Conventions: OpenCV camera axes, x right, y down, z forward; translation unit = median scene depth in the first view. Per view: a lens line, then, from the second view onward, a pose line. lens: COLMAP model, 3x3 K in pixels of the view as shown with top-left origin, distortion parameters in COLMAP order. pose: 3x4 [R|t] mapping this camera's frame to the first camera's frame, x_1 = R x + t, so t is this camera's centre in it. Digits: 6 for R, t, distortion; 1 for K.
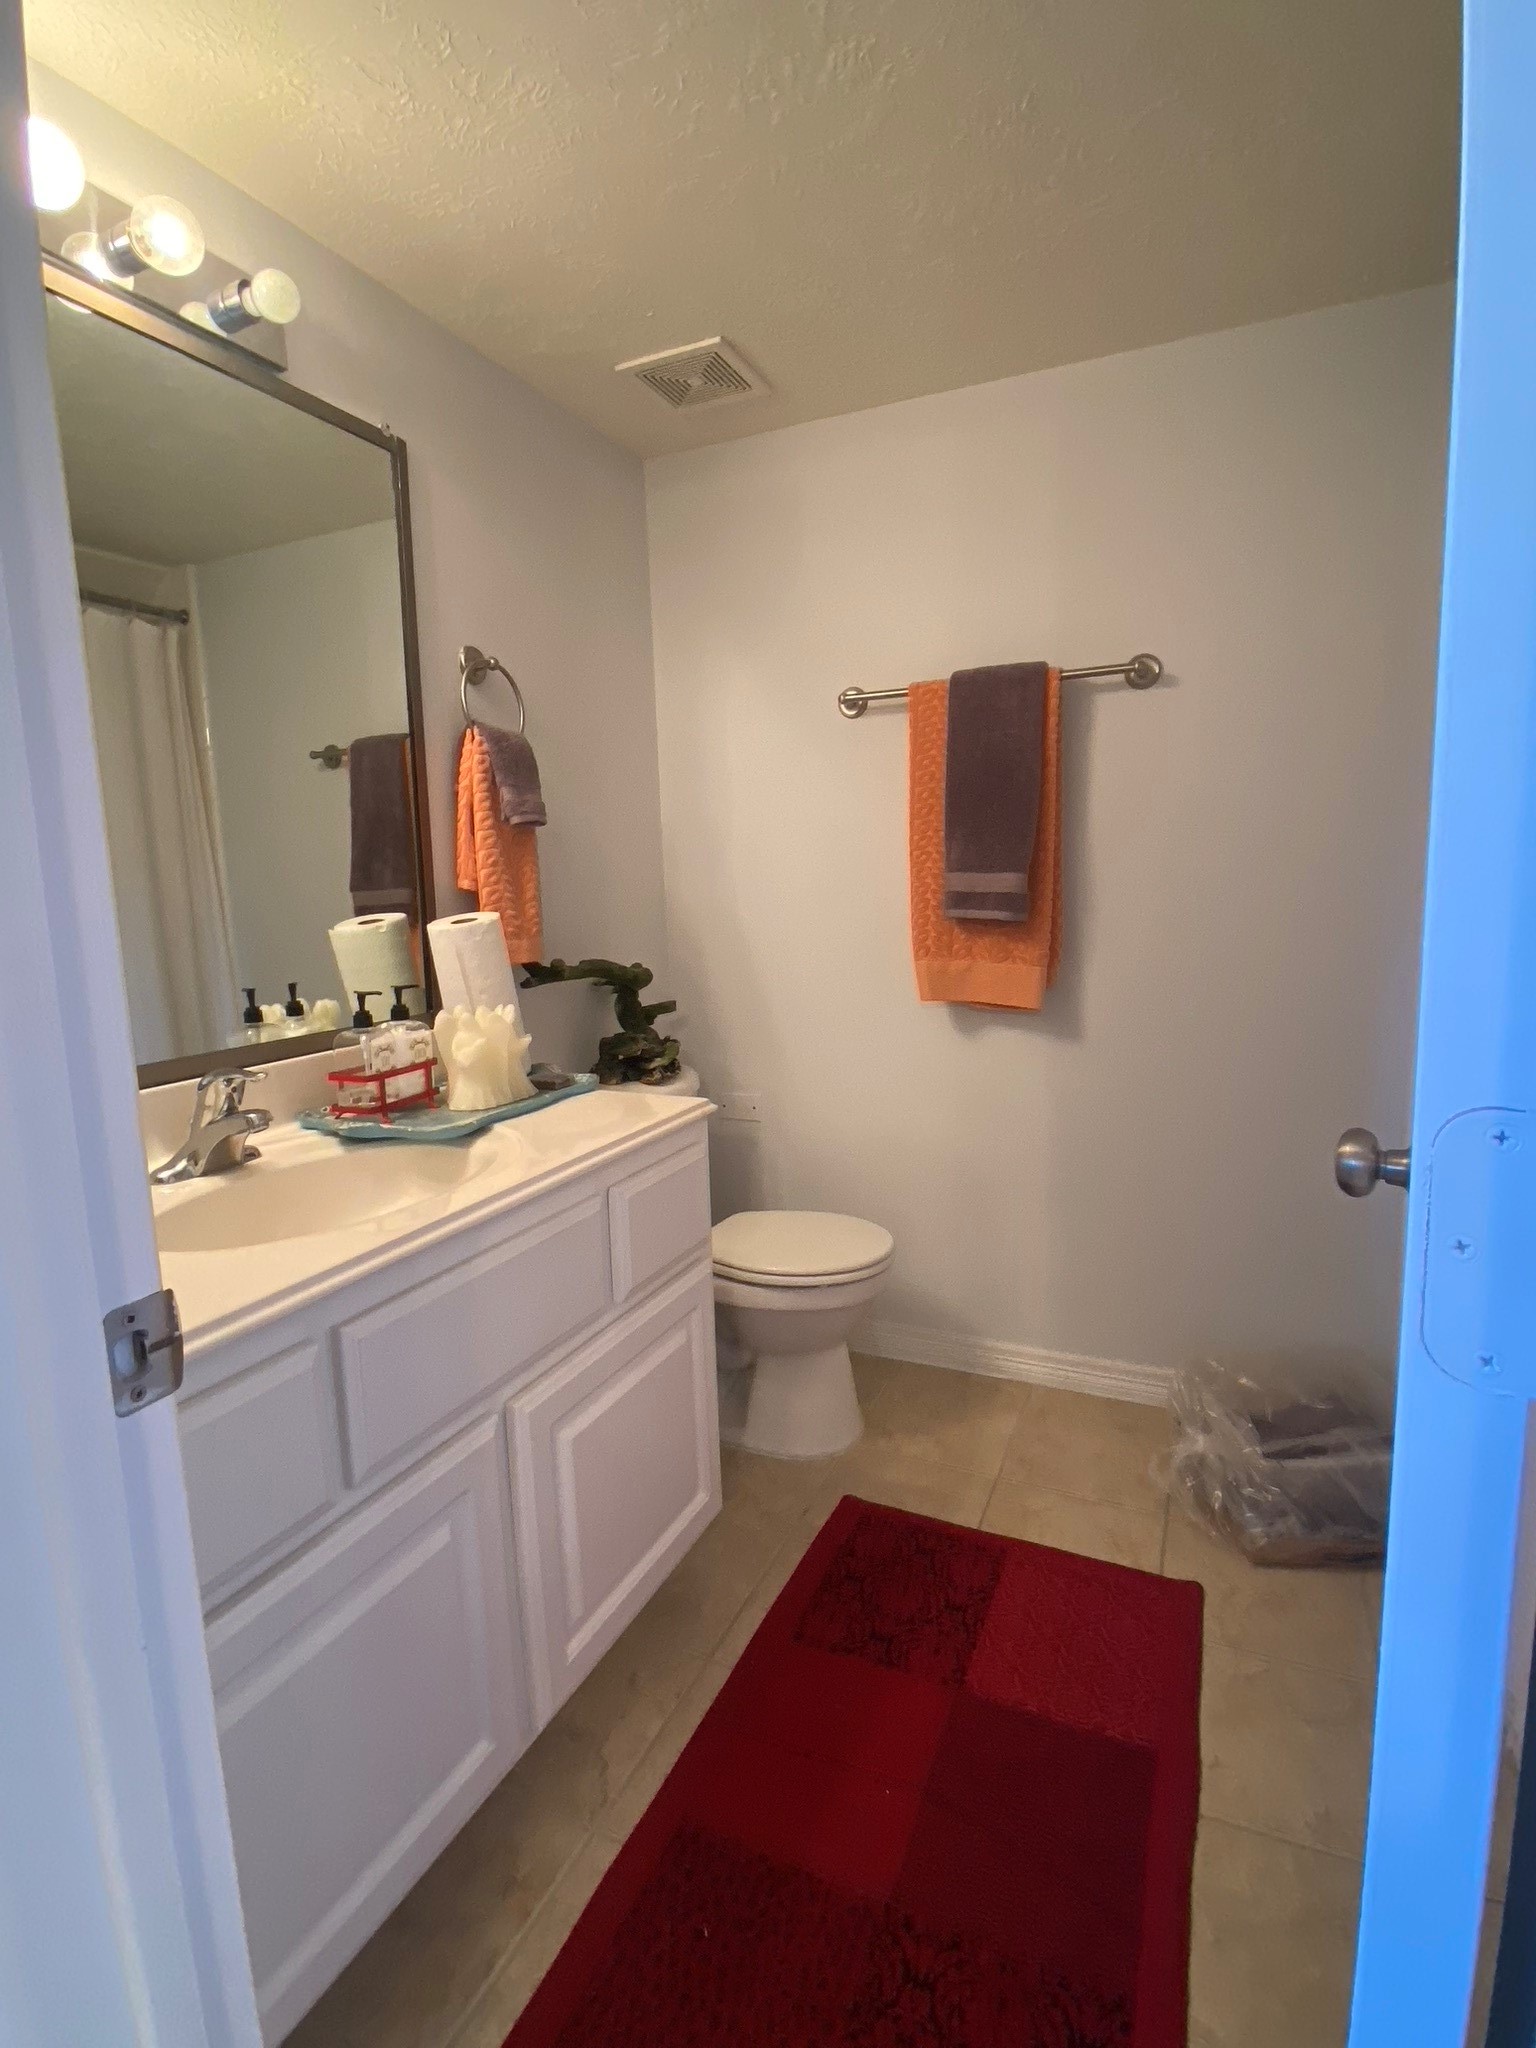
lens RADIAL K [[1039.1, 0, 768.0], [0, 1039.1, 1024.0], [0, 0, 1]] dist [0.000343, -0.000256]
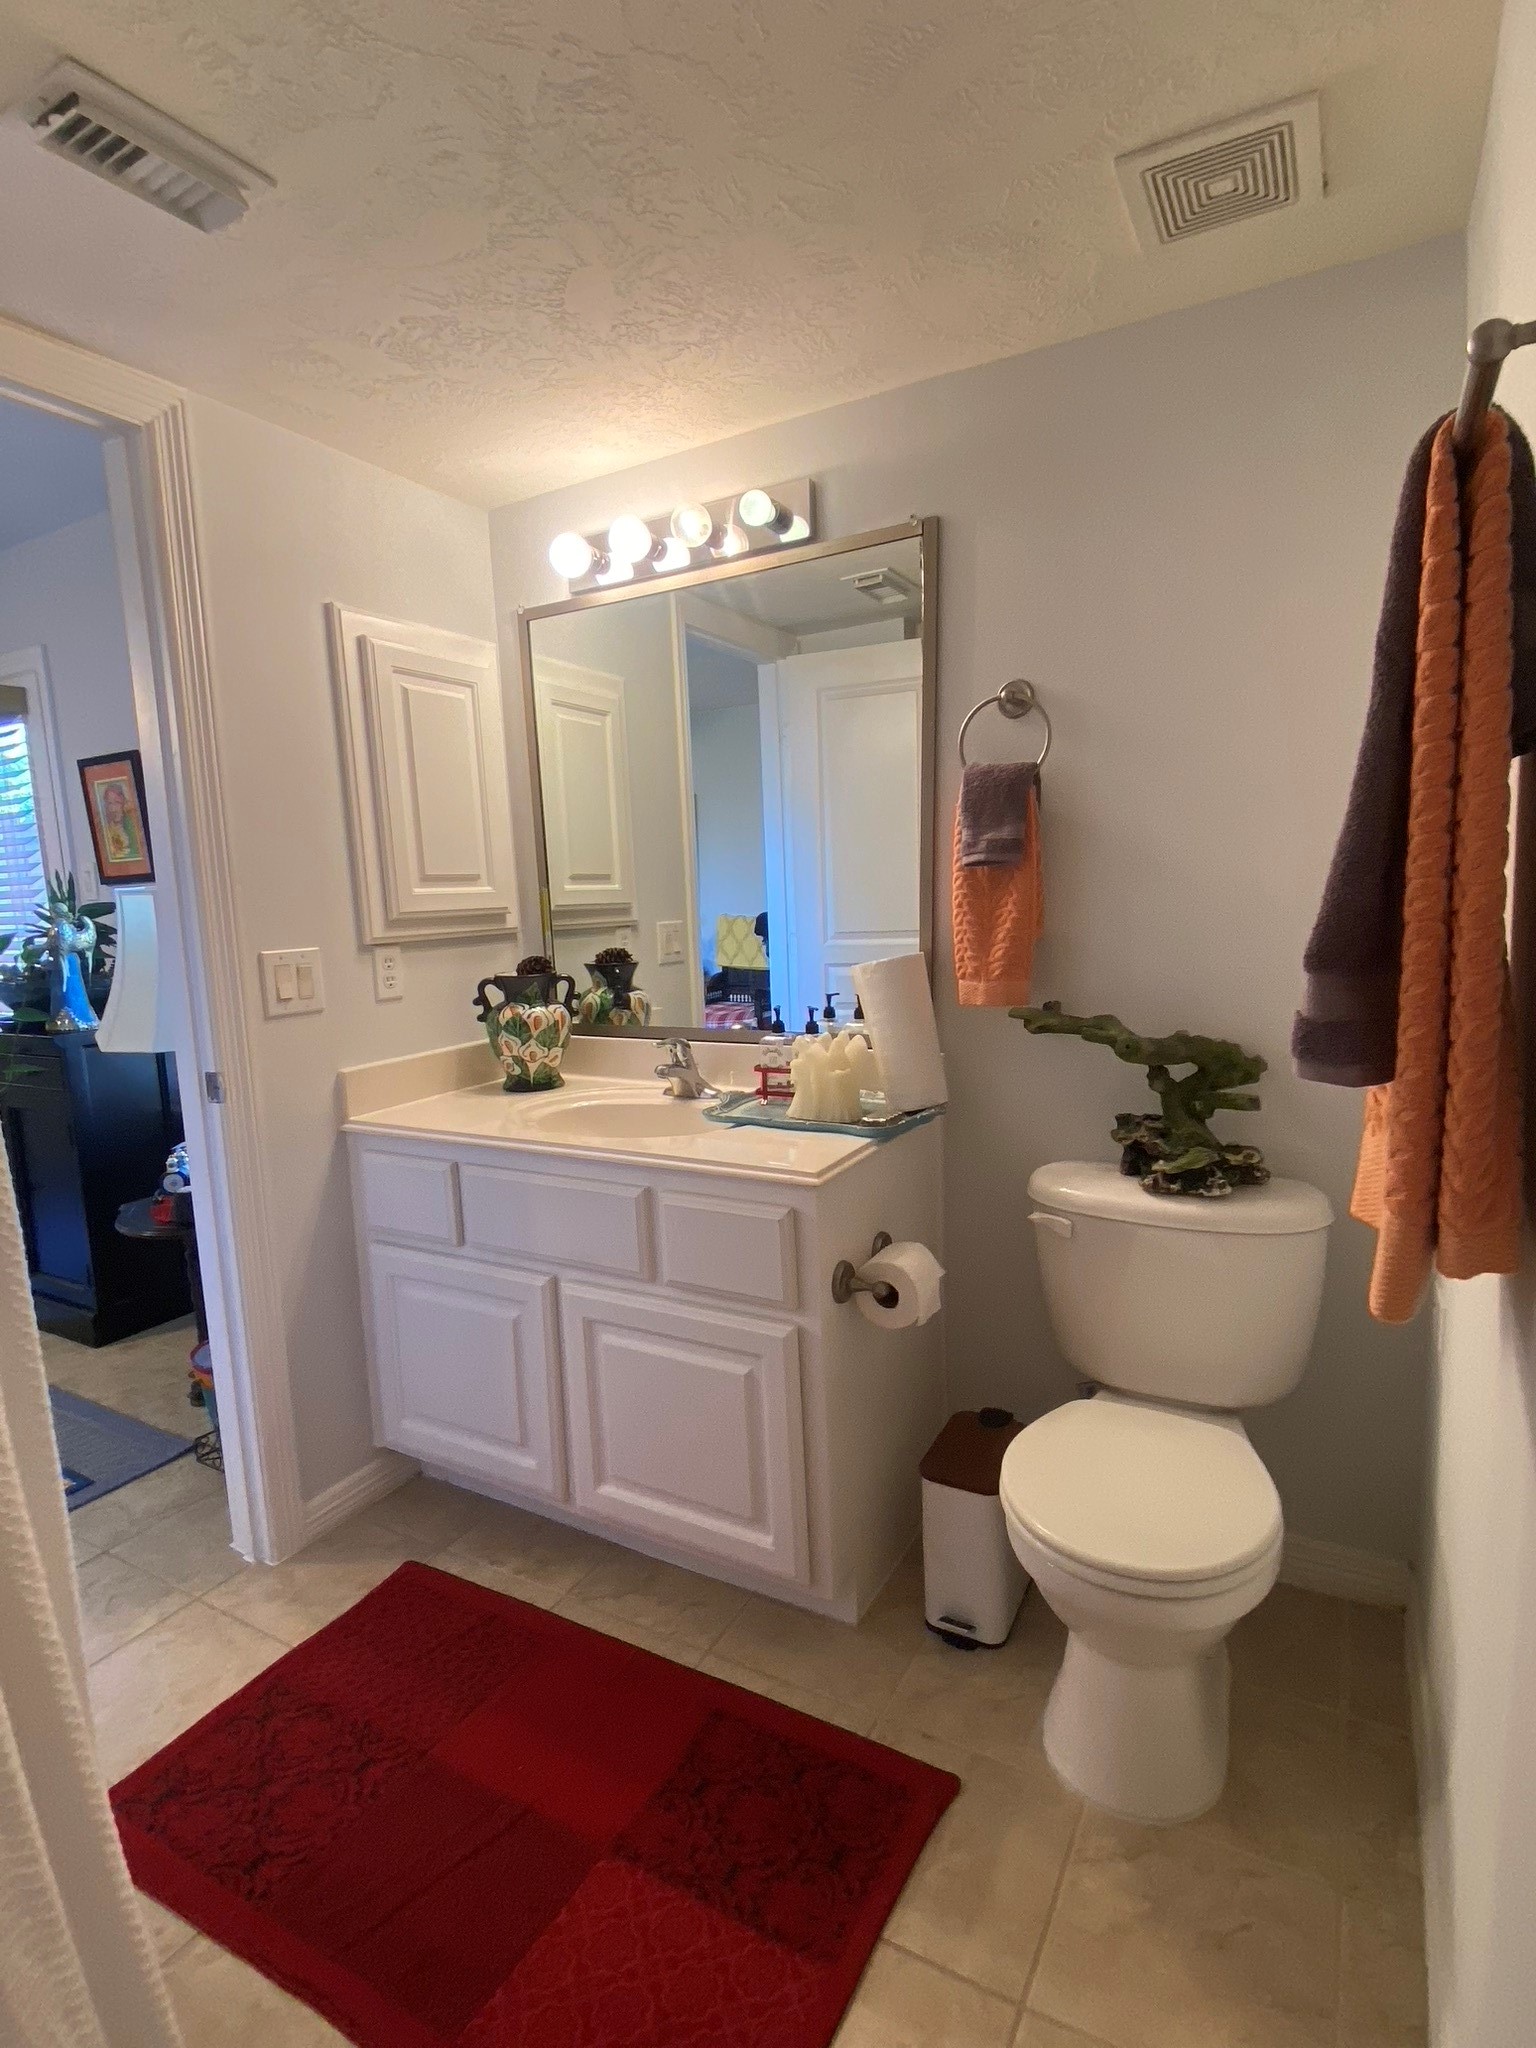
lens RADIAL K [[1039.1, 0, 768.0], [0, 1039.1, 1024.0], [0, 0, 1]] dist [0.000343, -0.000256]
pose [[-0.102762, 0.159322, -0.981864, 0.850172], [-0.095218, 0.980981, 0.169144, -0.214862], [0.990138, 0.110873, -0.085638, 1.013294]]
